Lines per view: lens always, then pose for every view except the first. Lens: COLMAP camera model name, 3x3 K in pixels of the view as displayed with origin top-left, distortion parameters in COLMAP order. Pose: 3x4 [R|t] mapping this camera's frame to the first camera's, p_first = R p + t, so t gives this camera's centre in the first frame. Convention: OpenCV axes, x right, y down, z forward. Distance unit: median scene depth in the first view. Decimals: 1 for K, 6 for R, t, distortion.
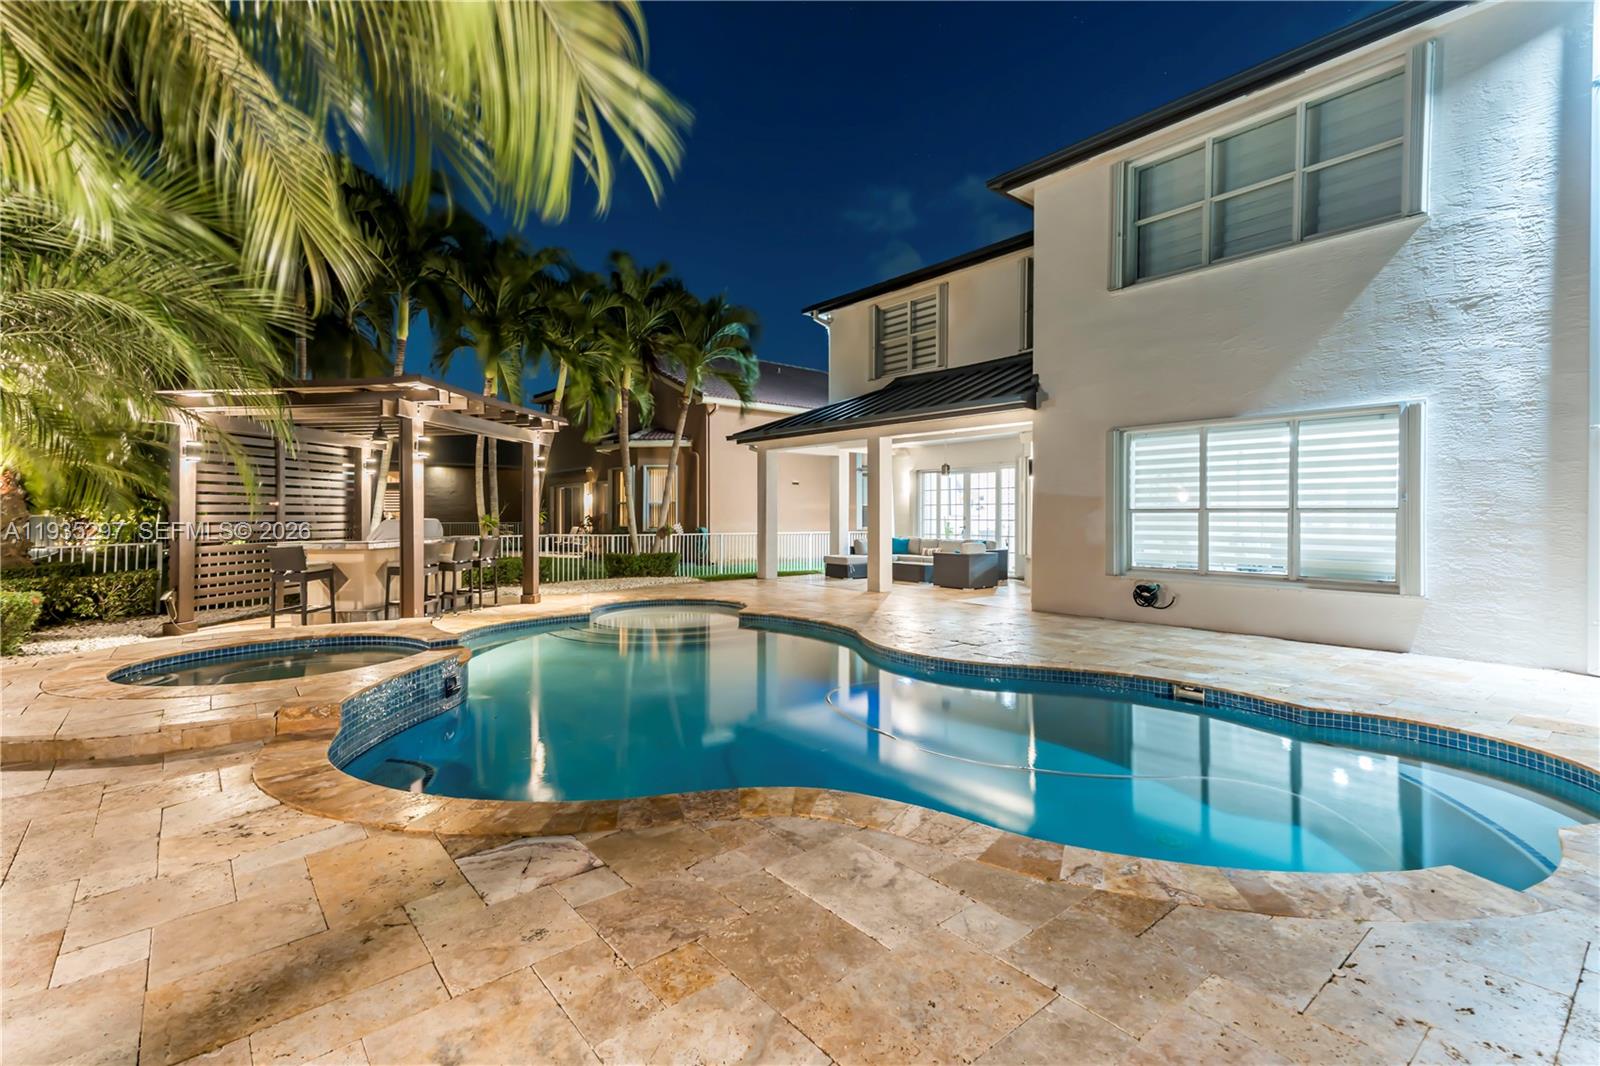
lens RADIAL K [[723.5, 0, 800.0], [0, 723.5, 520.8], [0, 0, 1]] dist [0.001398, 0.000269]
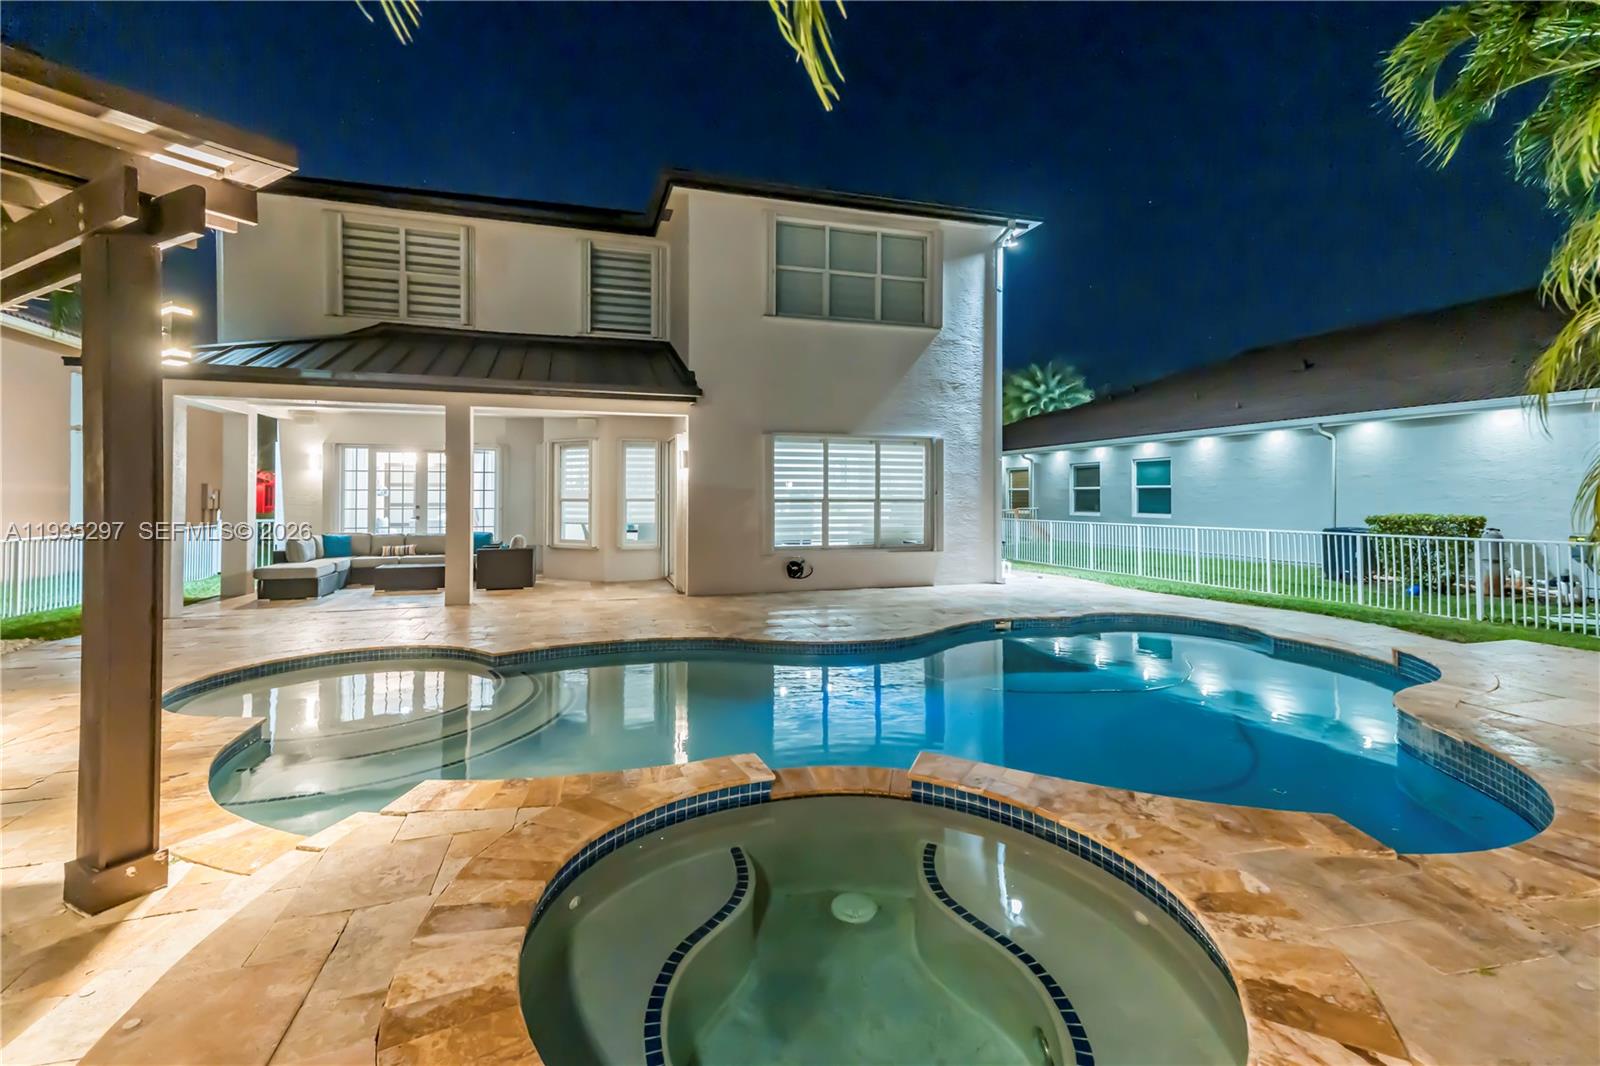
lens RADIAL K [[735.2, 0, 800.2], [0, 735.2, 495.2], [0, 0, 1]] dist [0.056143, -0.012495]
pose [[0.393562, 0.009861, 0.919245, -0.718174], [0.006121, 0.999892, -0.013347, -0.005938], [-0.919278, 0.010879, 0.393459, 0.506465]]
